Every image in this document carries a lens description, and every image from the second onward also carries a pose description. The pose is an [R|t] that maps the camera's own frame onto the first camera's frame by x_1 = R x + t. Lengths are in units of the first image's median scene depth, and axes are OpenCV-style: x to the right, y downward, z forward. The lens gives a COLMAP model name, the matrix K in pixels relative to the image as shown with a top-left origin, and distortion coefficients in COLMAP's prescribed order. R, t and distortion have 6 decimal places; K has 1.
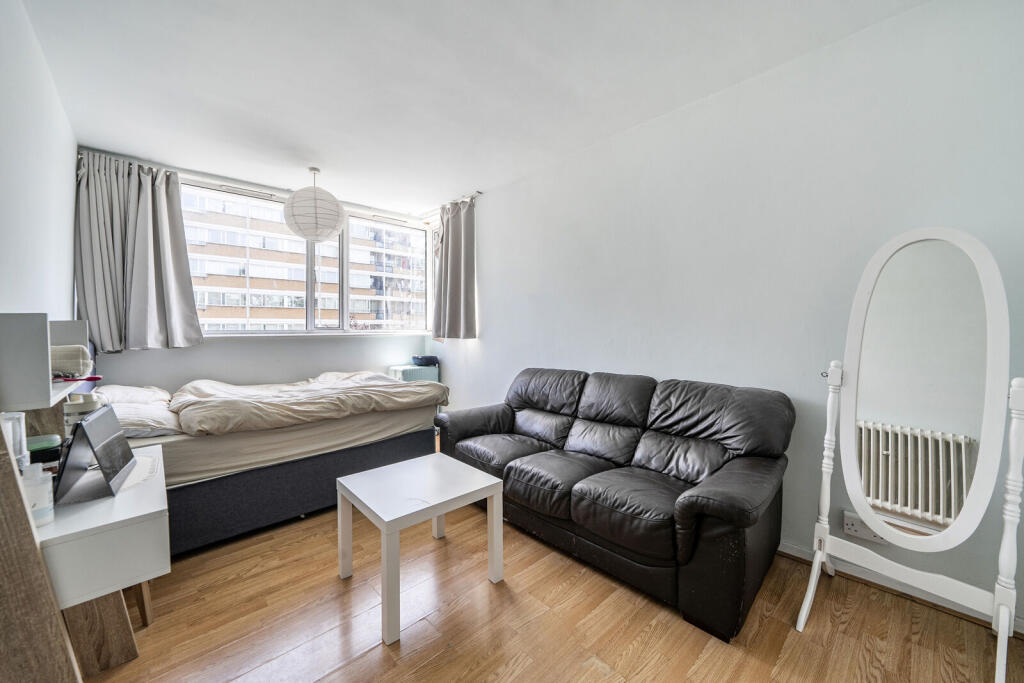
lens RADIAL K [[382.6, 0, 517.2], [0, 382.6, 334.7], [0, 0, 1]] dist [0.001743, 0.000107]
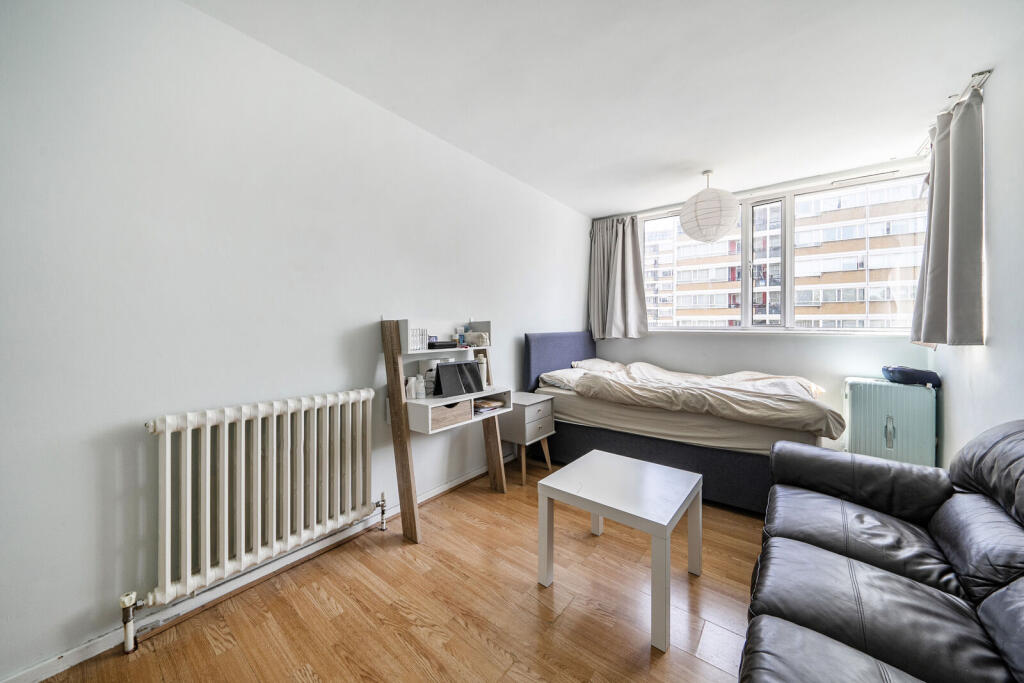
lens RADIAL K [[352.1, 0, 503.8], [0, 352.1, 327.0], [0, 0, 1]] dist [-0.001072, -0.000113]
pose [[0.160097, 0.010311, -0.987047, 0.325522], [-0.020289, 0.999769, 0.007153, -0.006915], [0.986893, 0.018881, 0.160270, 0.305009]]
